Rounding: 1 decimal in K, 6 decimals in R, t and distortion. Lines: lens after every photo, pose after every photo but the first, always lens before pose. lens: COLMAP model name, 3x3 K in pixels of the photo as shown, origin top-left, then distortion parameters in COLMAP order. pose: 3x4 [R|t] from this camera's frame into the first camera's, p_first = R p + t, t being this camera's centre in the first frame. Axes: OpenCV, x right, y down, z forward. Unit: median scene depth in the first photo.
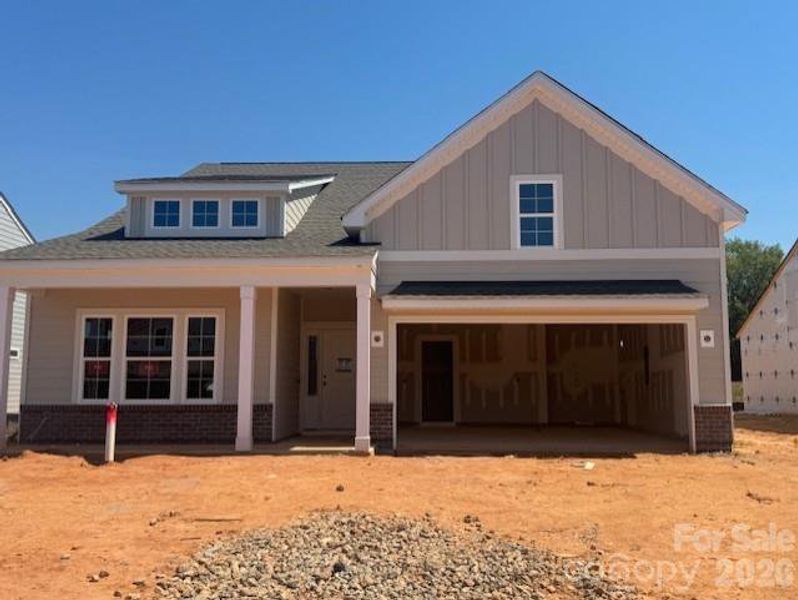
lens RADIAL K [[726.8, 0, 396.3], [0, 726.8, 307.3], [0, 0, 1]] dist [0.083991, 0.009430]
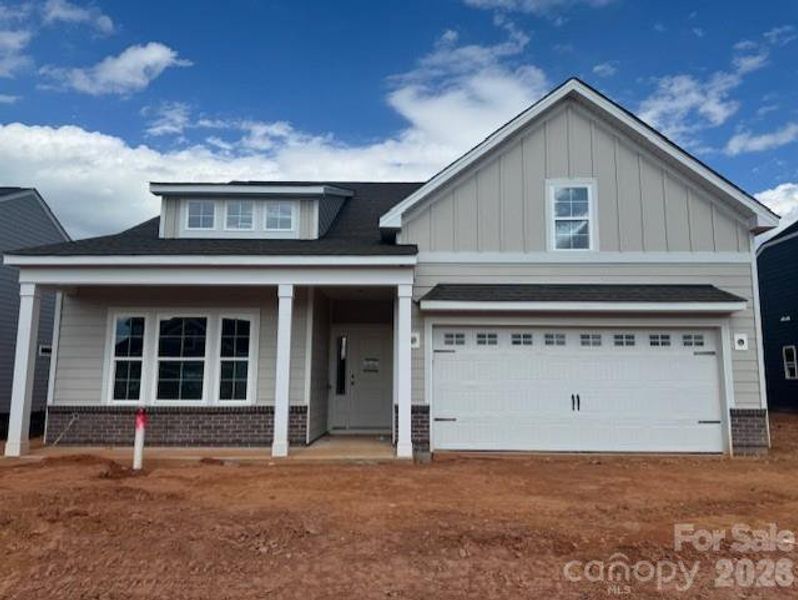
lens RADIAL K [[604.8, 0, 407.6], [0, 604.8, 299.8], [0, 0, 1]] dist [0.068409, -0.008247]
pose [[0.999509, 0.007725, 0.030376, -0.059622], [-0.006986, 0.999679, -0.024356, 0.008688], [-0.030555, 0.024132, 0.999242, 0.171059]]
